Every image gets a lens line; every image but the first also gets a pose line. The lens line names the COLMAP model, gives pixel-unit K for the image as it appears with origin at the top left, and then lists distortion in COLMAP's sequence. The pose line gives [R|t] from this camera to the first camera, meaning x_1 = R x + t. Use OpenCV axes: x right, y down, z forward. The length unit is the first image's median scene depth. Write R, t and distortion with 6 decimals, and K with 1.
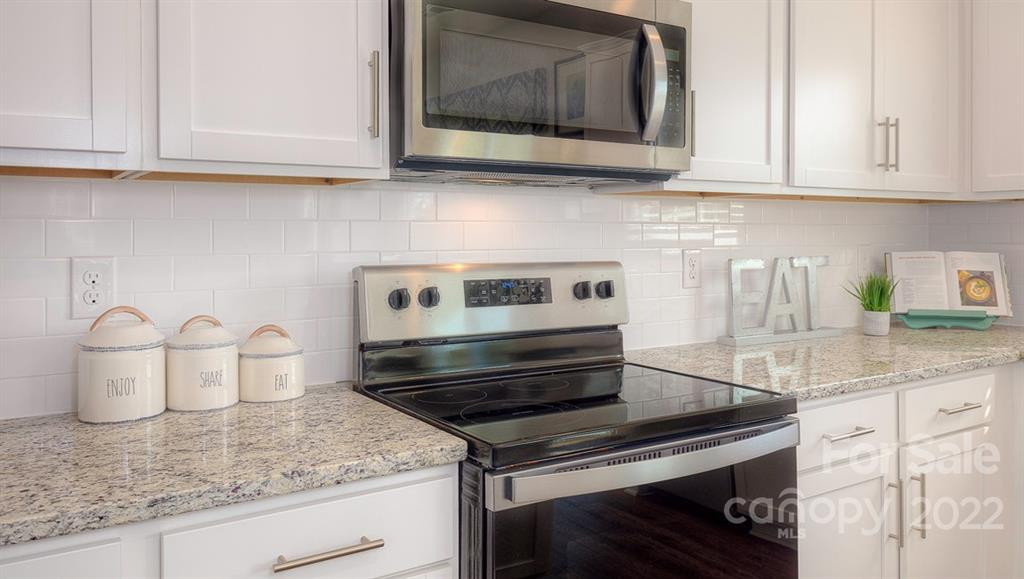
lens RADIAL K [[761.2, 0, 502.7], [0, 761.2, 247.4], [0, 0, 1]] dist [-0.003804, -0.004557]
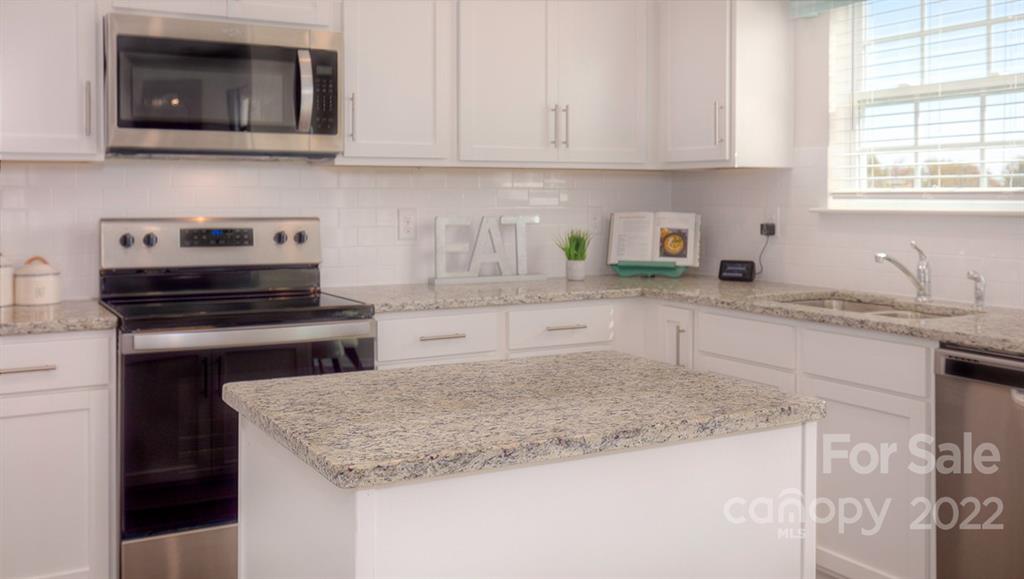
lens RADIAL K [[959.0, 0, 507.7], [0, 959.0, 221.5], [0, 0, 1]] dist [-0.021279, 0.000000]
pose [[0.998587, 0.001566, -0.053126, 0.612408], [-0.001241, 0.999980, 0.006134, 0.016178], [0.053135, -0.006060, 0.998569, -0.711504]]
